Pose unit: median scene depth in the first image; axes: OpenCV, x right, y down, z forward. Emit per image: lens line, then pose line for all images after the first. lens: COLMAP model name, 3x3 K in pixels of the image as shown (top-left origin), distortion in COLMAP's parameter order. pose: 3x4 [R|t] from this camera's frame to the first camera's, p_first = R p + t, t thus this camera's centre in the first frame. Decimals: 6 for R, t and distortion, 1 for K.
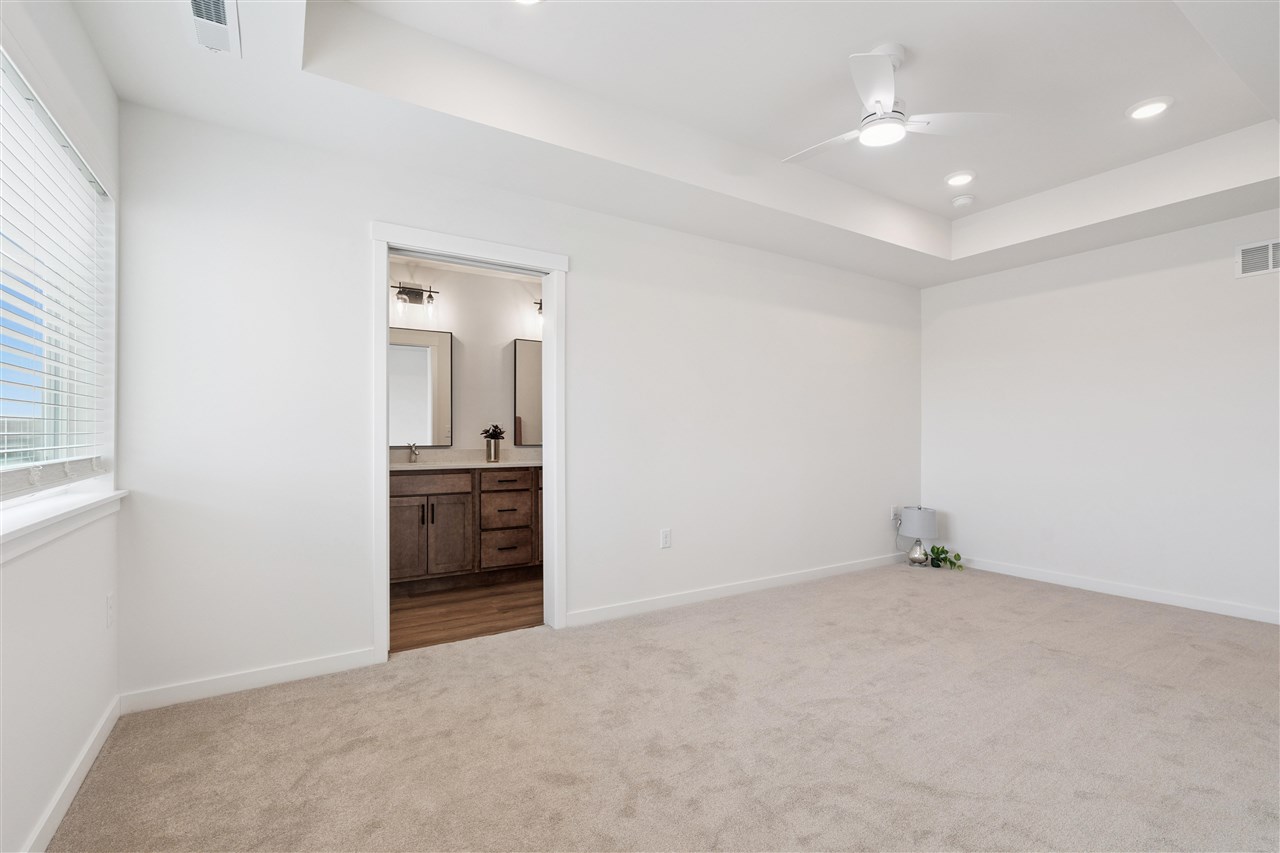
lens RADIAL K [[584.1, 0, 640.4], [0, 584.1, 428.2], [0, 0, 1]] dist [-0.004908, 0.001153]
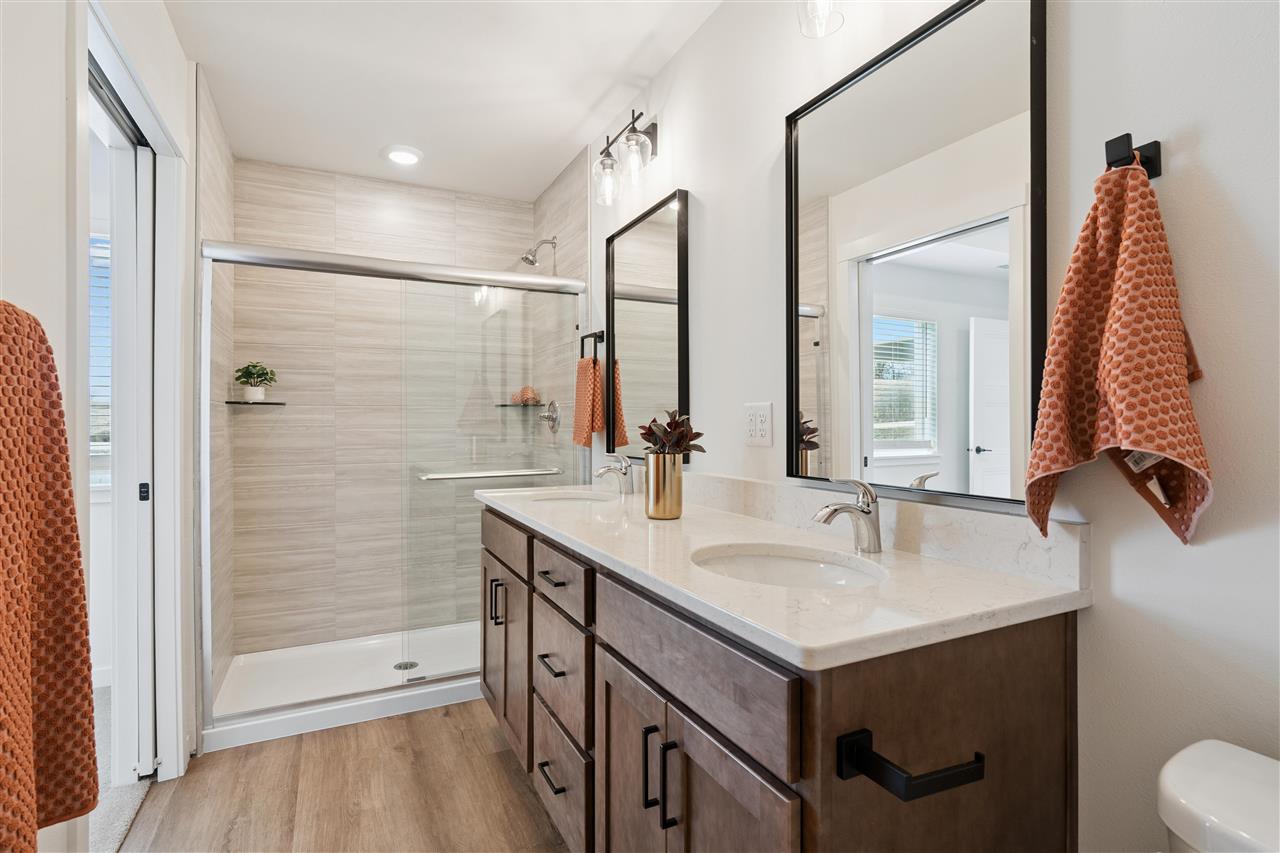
lens RADIAL K [[625.2, 0, 639.6], [0, 625.2, 425.2], [0, 0, 1]] dist [-0.000763, -0.000107]
pose [[-0.099743, 0.001982, -0.995011, 0.150772], [0.003844, 0.999991, 0.001606, 0.003547], [0.995006, -0.003665, -0.099749, 1.307630]]
